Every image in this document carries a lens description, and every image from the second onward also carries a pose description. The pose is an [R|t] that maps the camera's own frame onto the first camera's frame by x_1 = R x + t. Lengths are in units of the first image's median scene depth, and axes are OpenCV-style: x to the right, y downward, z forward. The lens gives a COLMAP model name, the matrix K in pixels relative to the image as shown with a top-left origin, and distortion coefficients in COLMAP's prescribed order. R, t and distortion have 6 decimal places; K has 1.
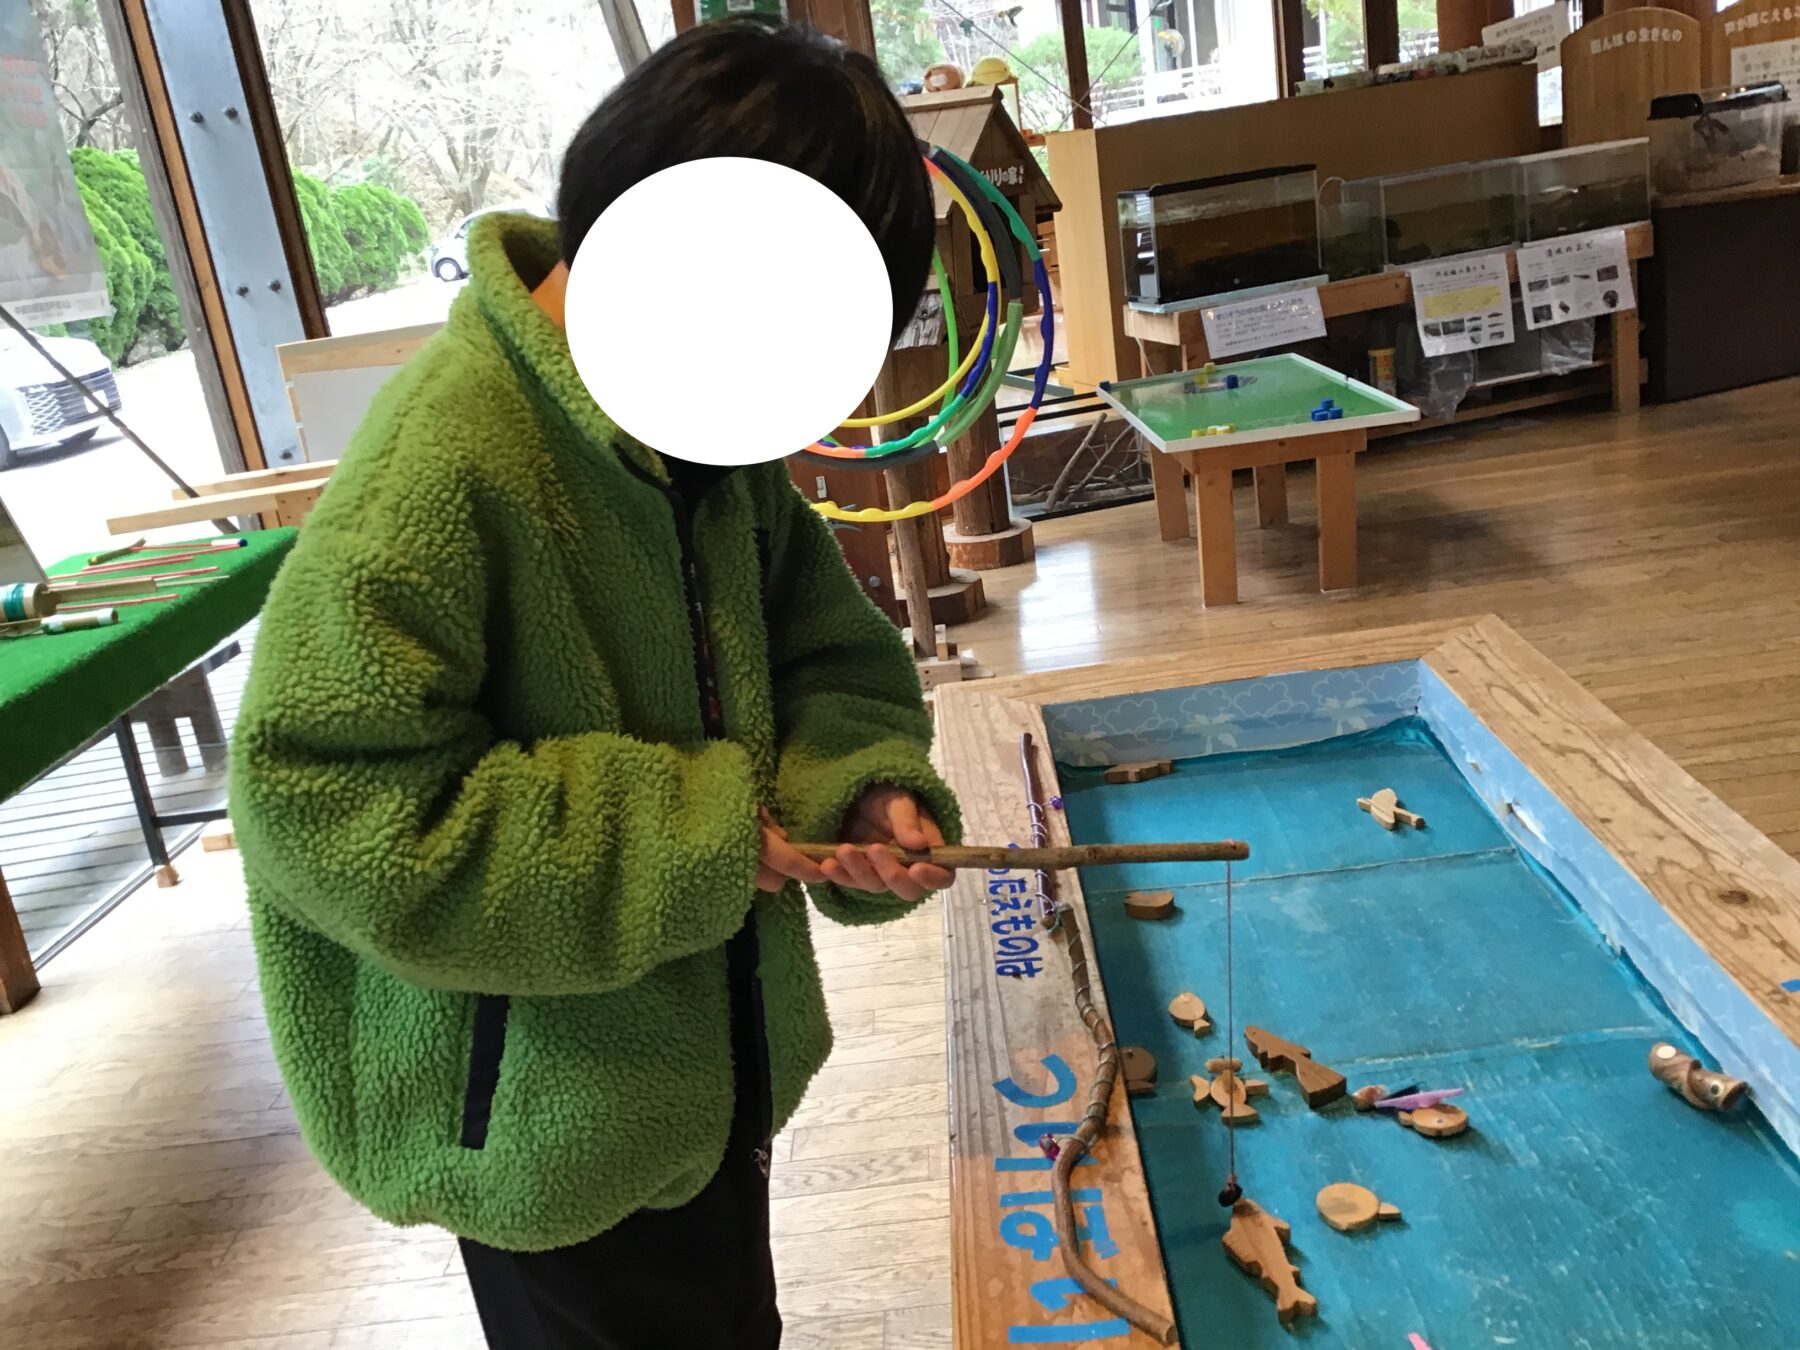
lens RADIAL K [[1666.5, 0, 900.0], [0, 1666.5, 675.0], [0, 0, 1]] dist [-0.012018, 0.005987]
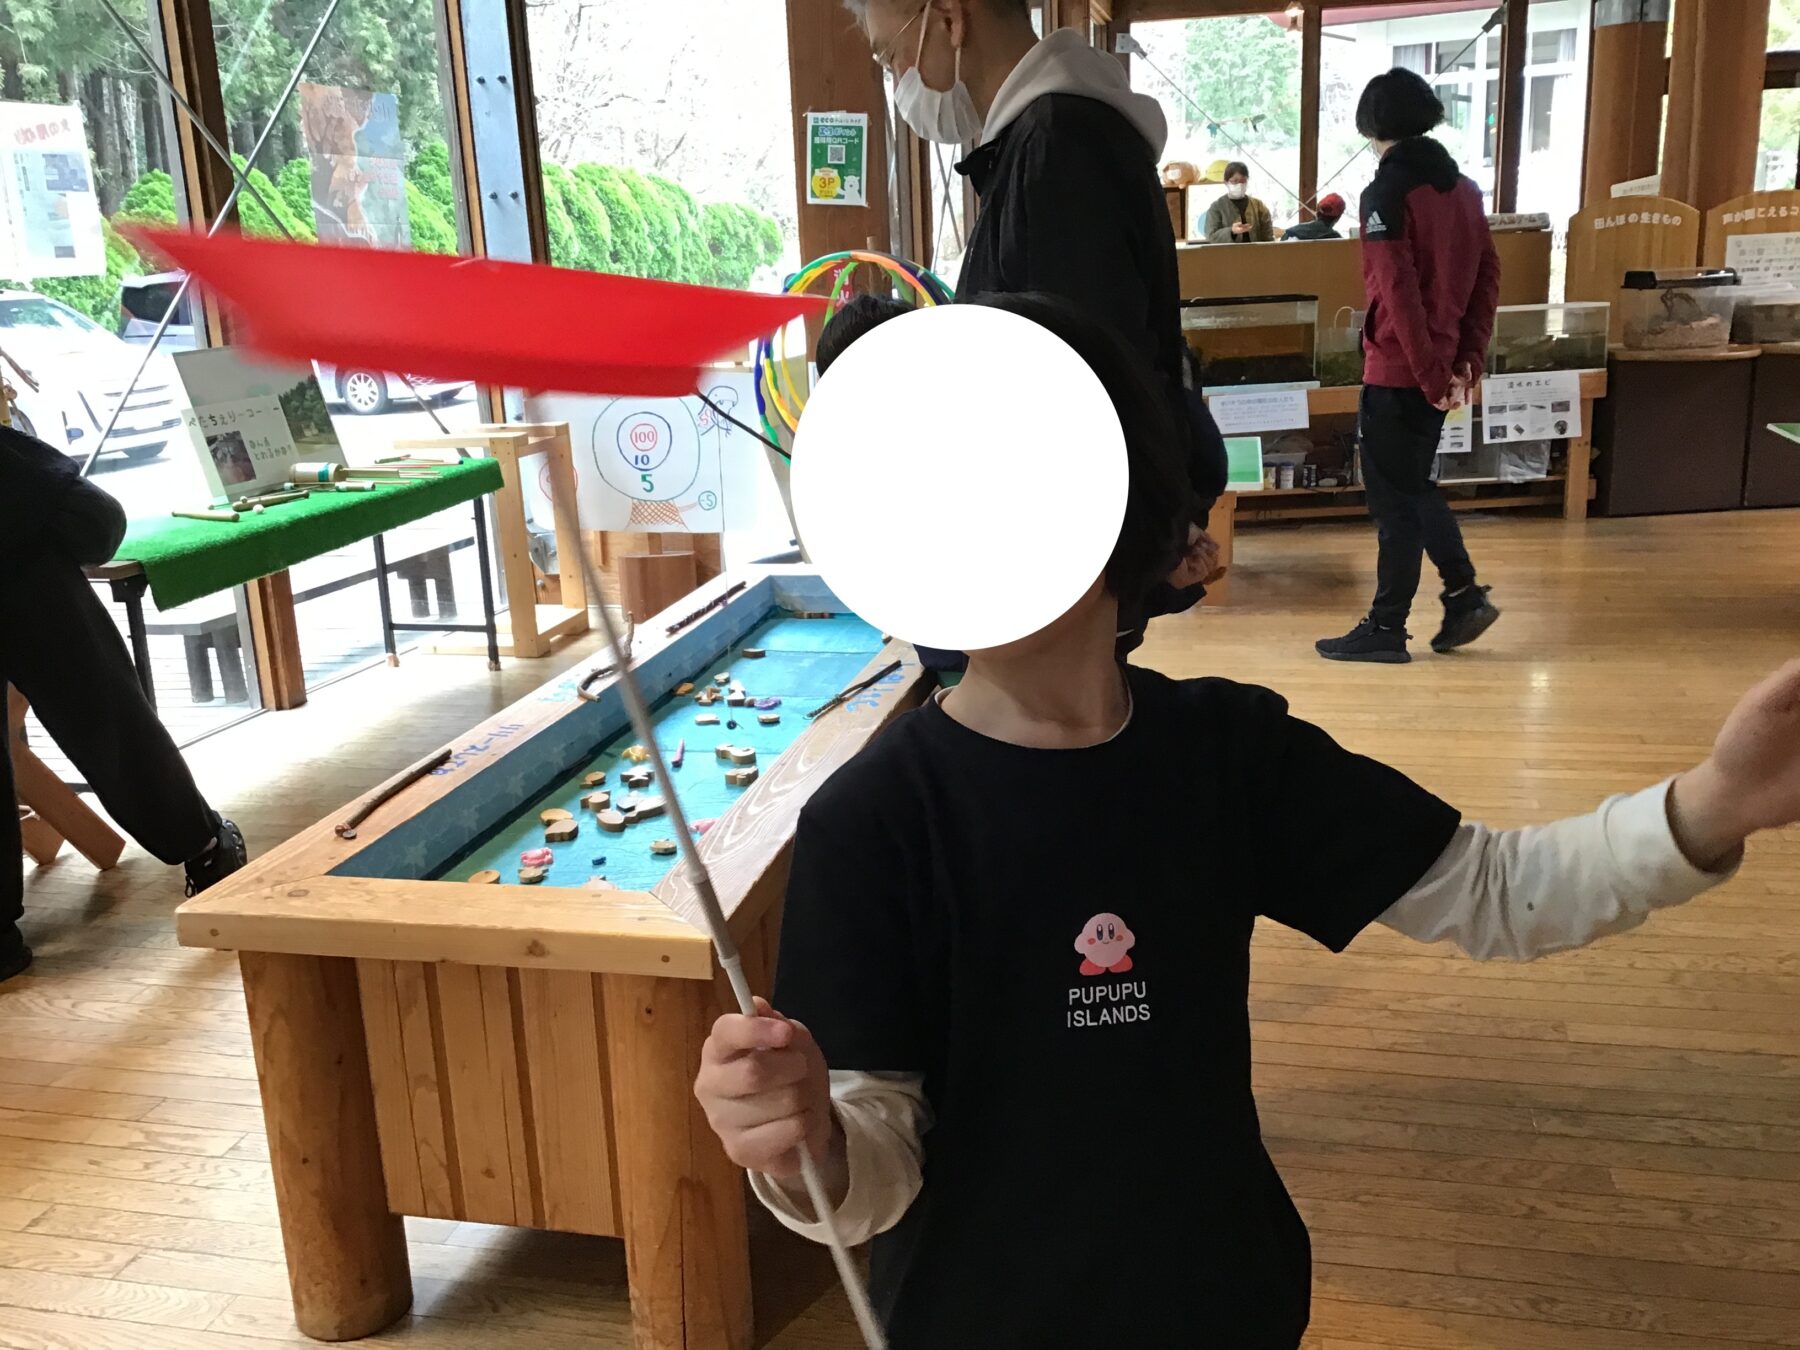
lens RADIAL K [[1656.8, 0, 900.0], [0, 1656.8, 675.0], [0, 0, 1]] dist [0.002701, -0.026319]
pose [[0.972007, 0.149696, -0.181089, 0.198544], [-0.153505, 0.988122, -0.007120, 0.041252], [0.177872, 0.034719, 0.983441, -0.298171]]
